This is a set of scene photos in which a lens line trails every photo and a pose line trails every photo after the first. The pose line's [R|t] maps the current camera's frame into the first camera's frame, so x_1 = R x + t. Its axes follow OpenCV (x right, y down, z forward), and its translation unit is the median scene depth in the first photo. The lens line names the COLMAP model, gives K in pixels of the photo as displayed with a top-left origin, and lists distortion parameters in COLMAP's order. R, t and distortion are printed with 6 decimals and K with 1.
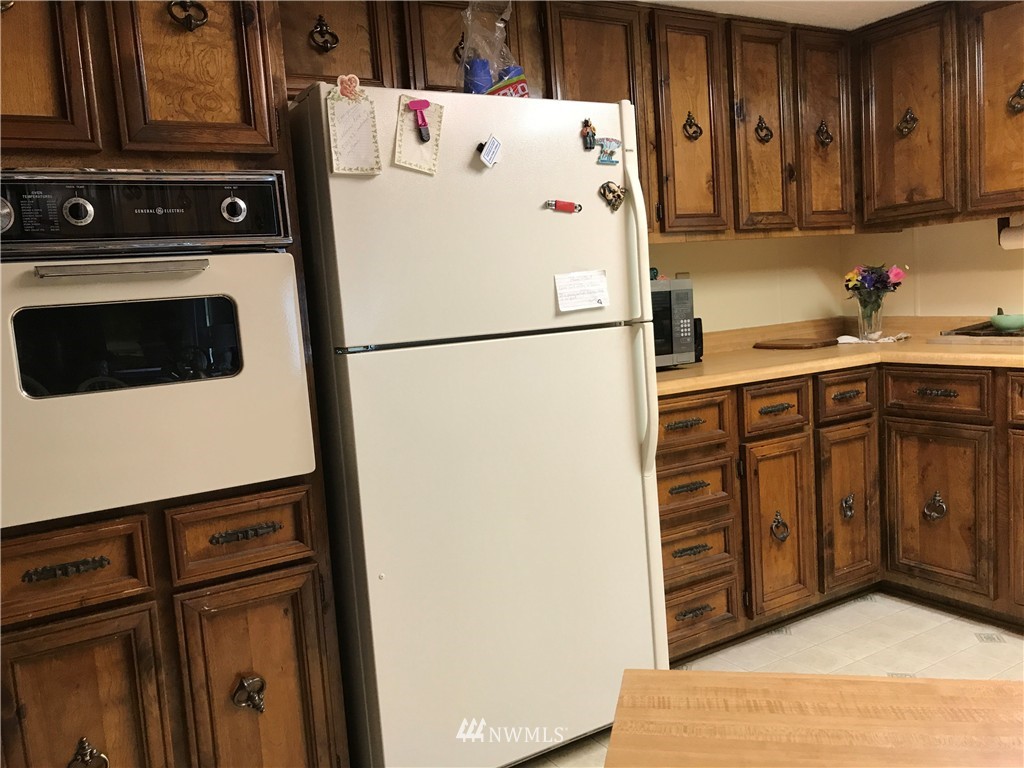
lens RADIAL K [[845.2, 0, 517.4], [0, 845.2, 388.0], [0, 0, 1]] dist [0.036240, -0.044565]
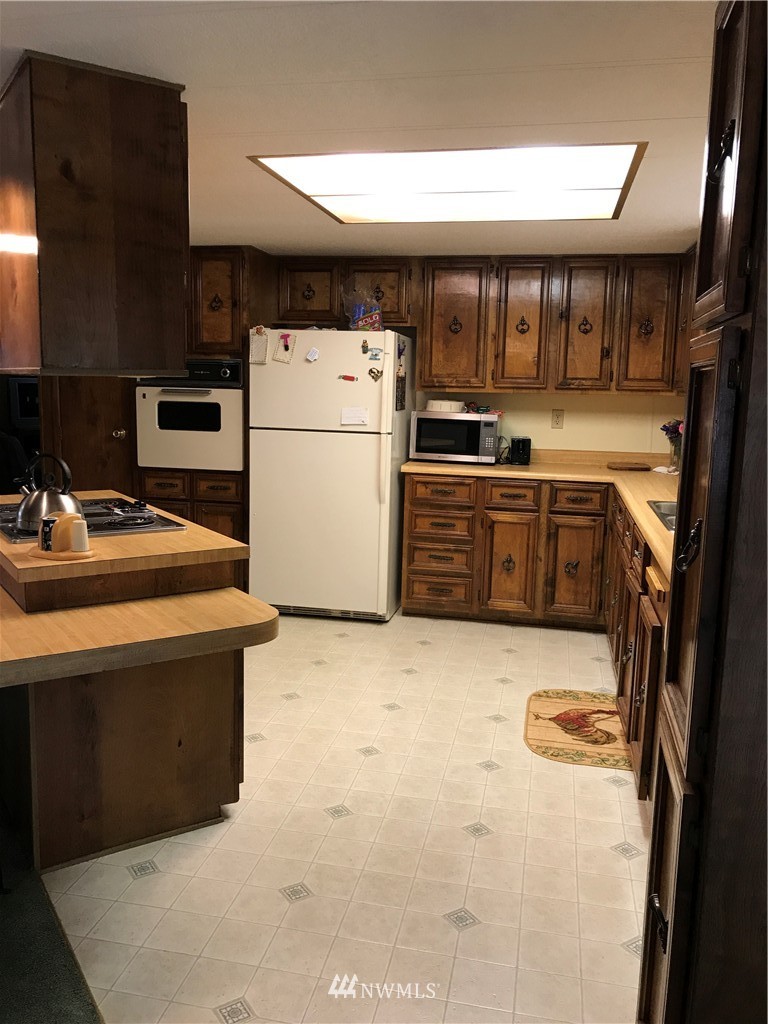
lens RADIAL K [[845.2, 0, 369.8], [0, 845.2, 532.4], [0, 0, 1]] dist [0.036240, -0.044565]
pose [[0.730860, 0.211902, -0.648800, 1.619382], [-0.151639, 0.977239, 0.148355, -0.150483], [0.665469, -0.010043, 0.746358, -0.652087]]
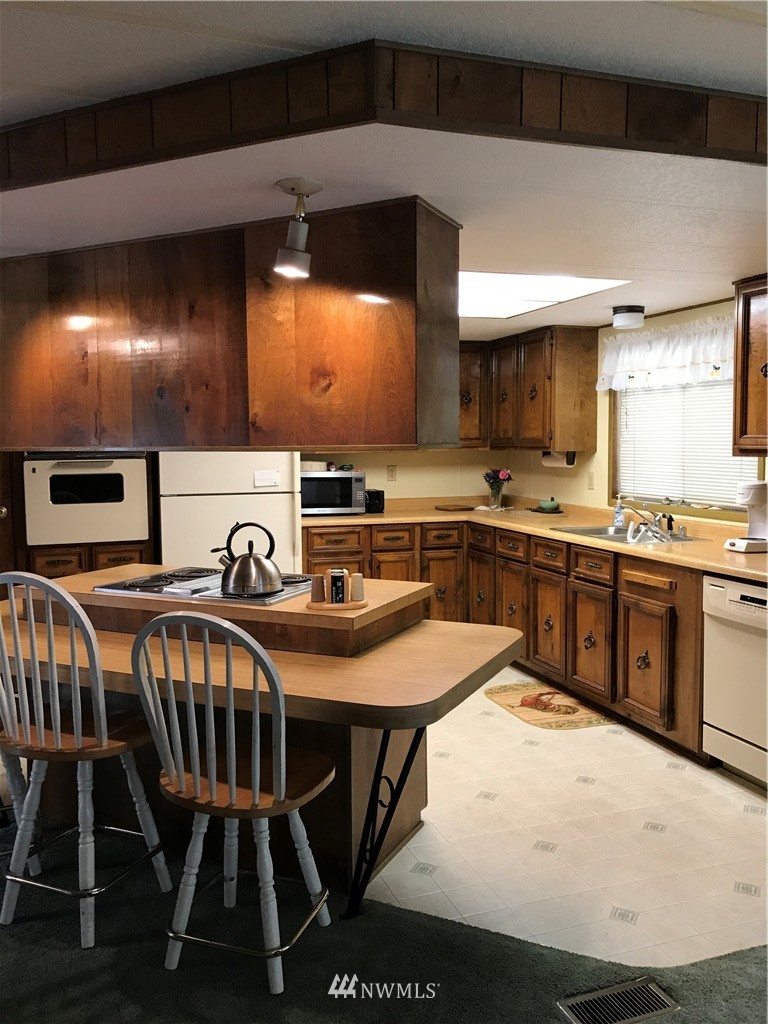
lens RADIAL K [[845.2, 0, 407.8], [0, 845.2, 504.8], [0, 0, 1]] dist [0.036240, -0.044565]
pose [[0.979412, 0.082902, -0.184065, 0.930337], [-0.086960, 0.996112, -0.014072, -0.039666], [0.182183, 0.029789, 0.982813, -1.326181]]
